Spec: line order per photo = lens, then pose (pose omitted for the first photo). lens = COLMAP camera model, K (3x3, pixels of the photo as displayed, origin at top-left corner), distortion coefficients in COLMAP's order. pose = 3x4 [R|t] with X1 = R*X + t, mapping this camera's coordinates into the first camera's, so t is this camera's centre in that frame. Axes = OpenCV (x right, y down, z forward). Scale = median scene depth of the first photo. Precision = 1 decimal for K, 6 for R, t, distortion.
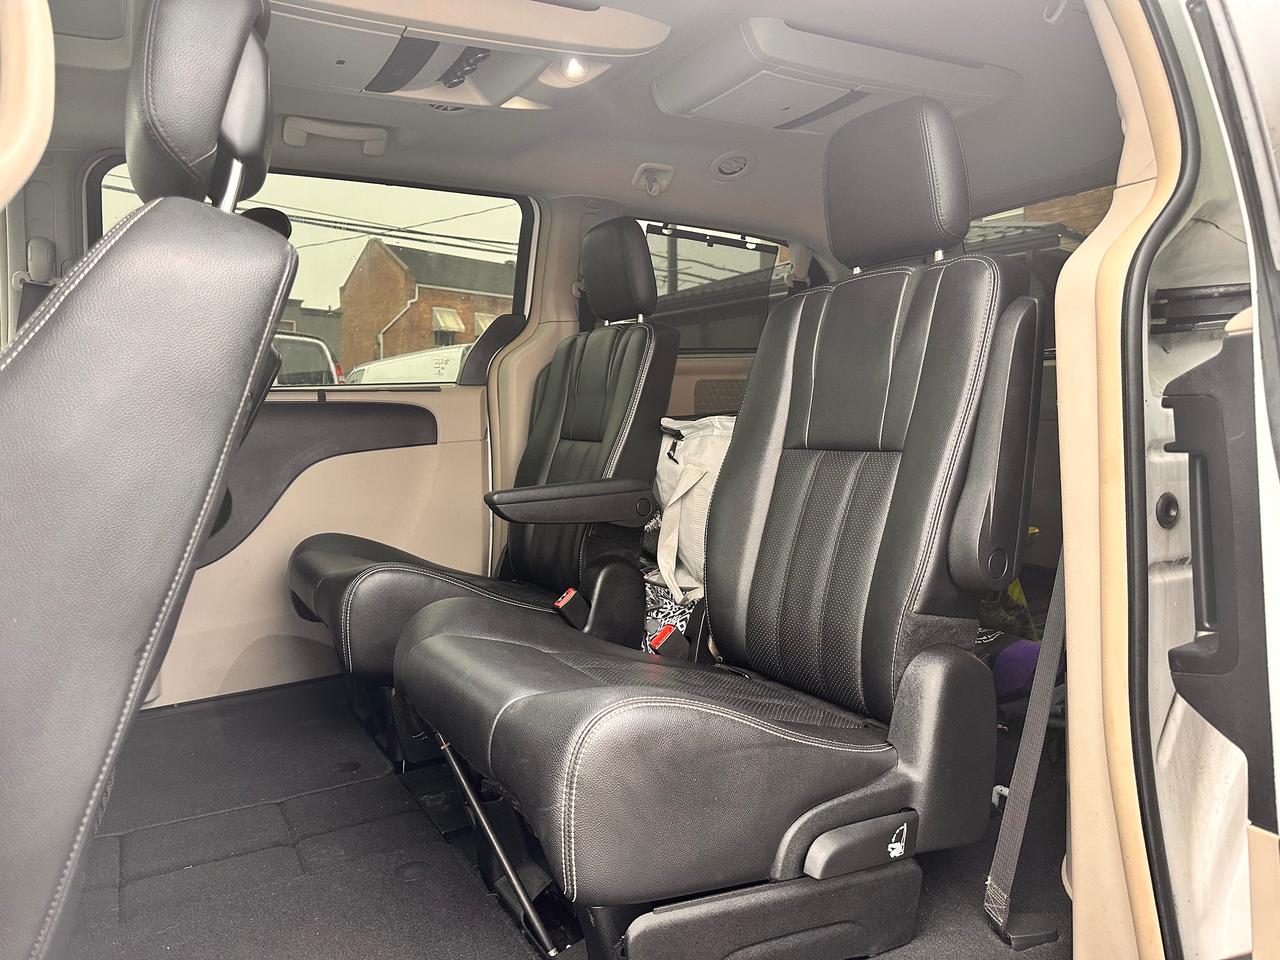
lens RADIAL K [[898.2, 0, 641.5], [0, 898.2, 476.9], [0, 0, 1]] dist [0.036278, -0.045310]
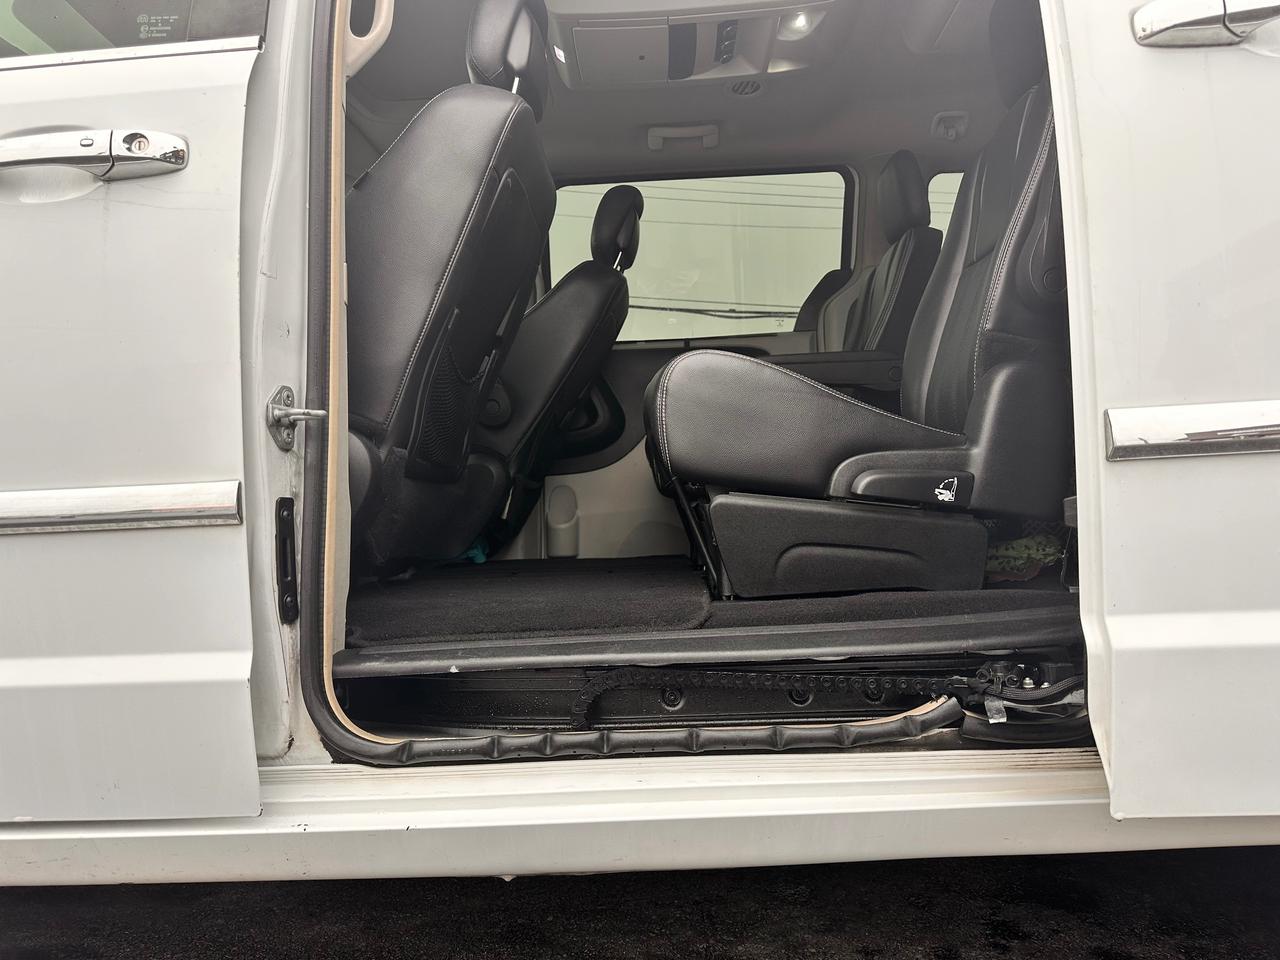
lens RADIAL K [[898.2, 0, 641.5], [0, 898.2, 476.9], [0, 0, 1]] dist [0.036278, -0.045310]
pose [[0.855554, -0.029522, -0.516872, 0.529490], [-0.025322, 0.994792, -0.098735, 0.483061], [0.517094, 0.097561, 0.850350, -0.278389]]
